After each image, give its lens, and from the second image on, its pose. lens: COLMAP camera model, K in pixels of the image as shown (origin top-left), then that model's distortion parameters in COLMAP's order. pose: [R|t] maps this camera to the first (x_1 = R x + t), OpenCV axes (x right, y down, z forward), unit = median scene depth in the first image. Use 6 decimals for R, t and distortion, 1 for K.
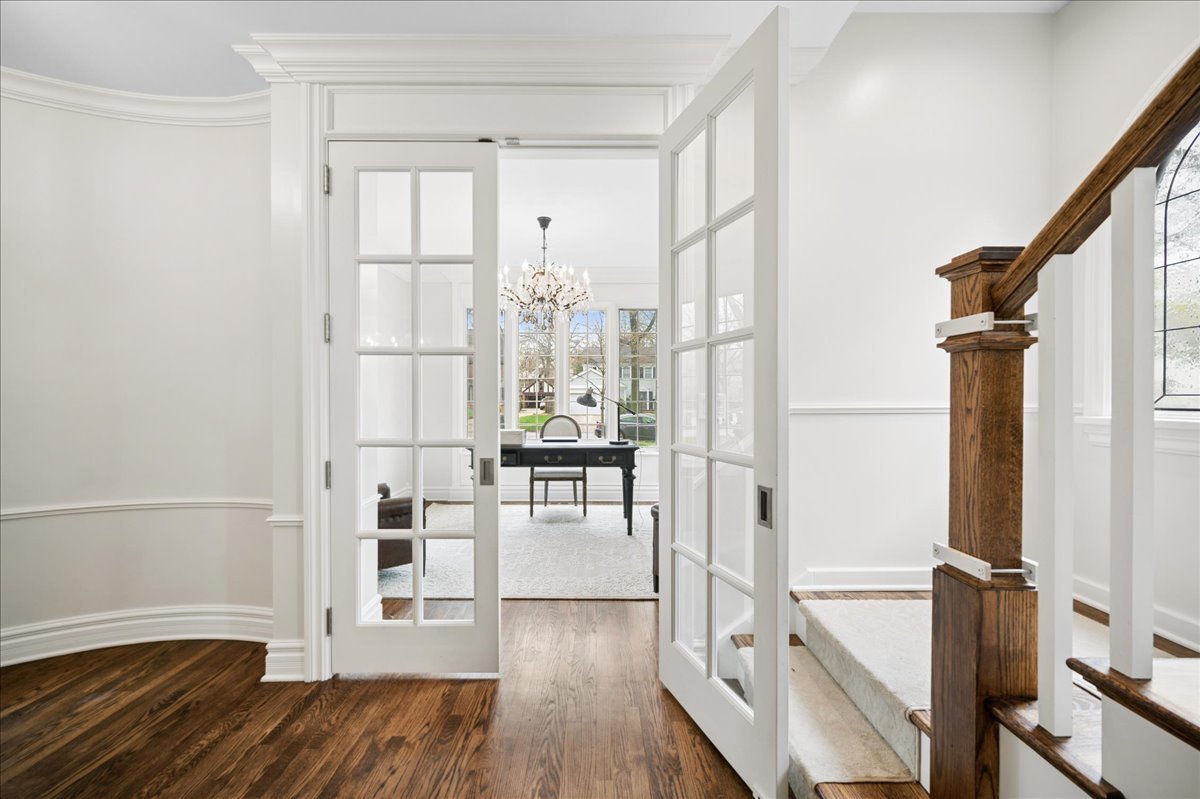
lens RADIAL K [[474.4, 0, 601.9], [0, 474.4, 399.2], [0, 0, 1]] dist [-0.000543, -0.000407]
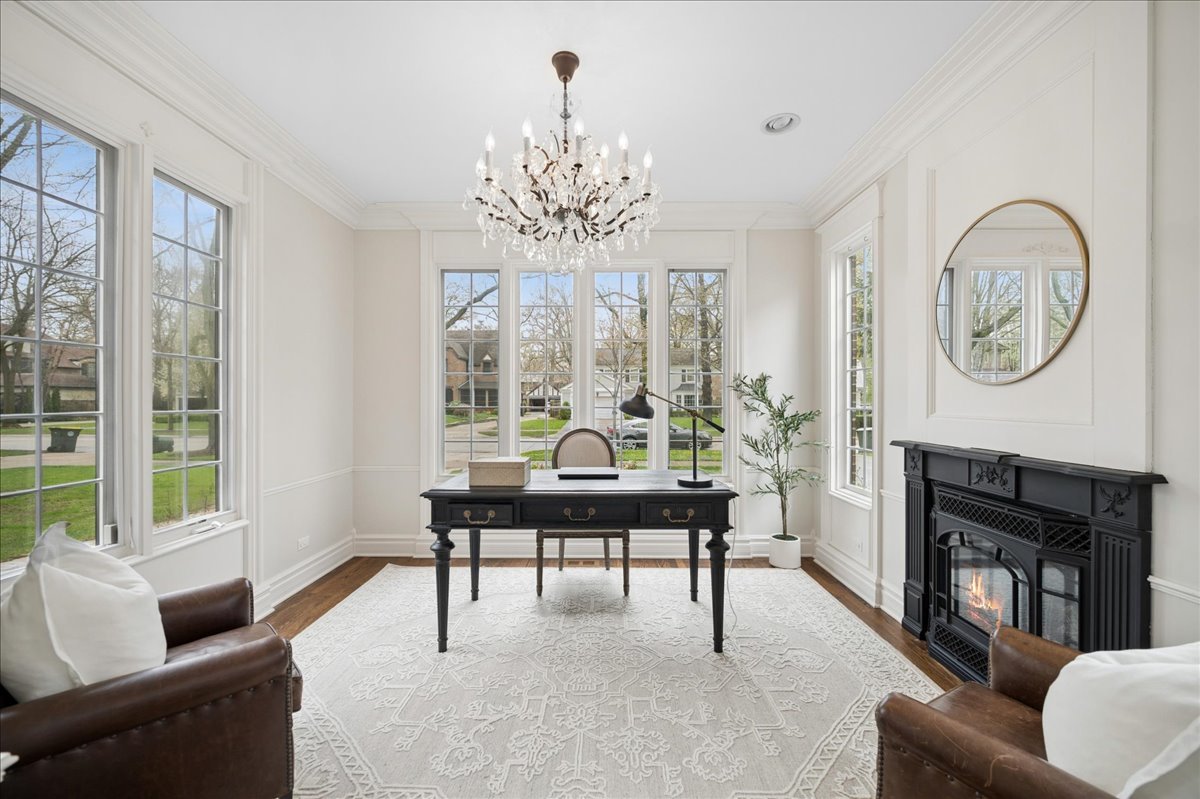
lens RADIAL K [[474.4, 0, 599.7], [0, 474.4, 402.1], [0, 0, 1]] dist [-0.000543, -0.000407]
pose [[0.999912, -0.001271, -0.013169, -0.068556], [0.001241, 0.999997, -0.002287, -0.002708], [0.013172, 0.002270, 0.999911, 0.425028]]
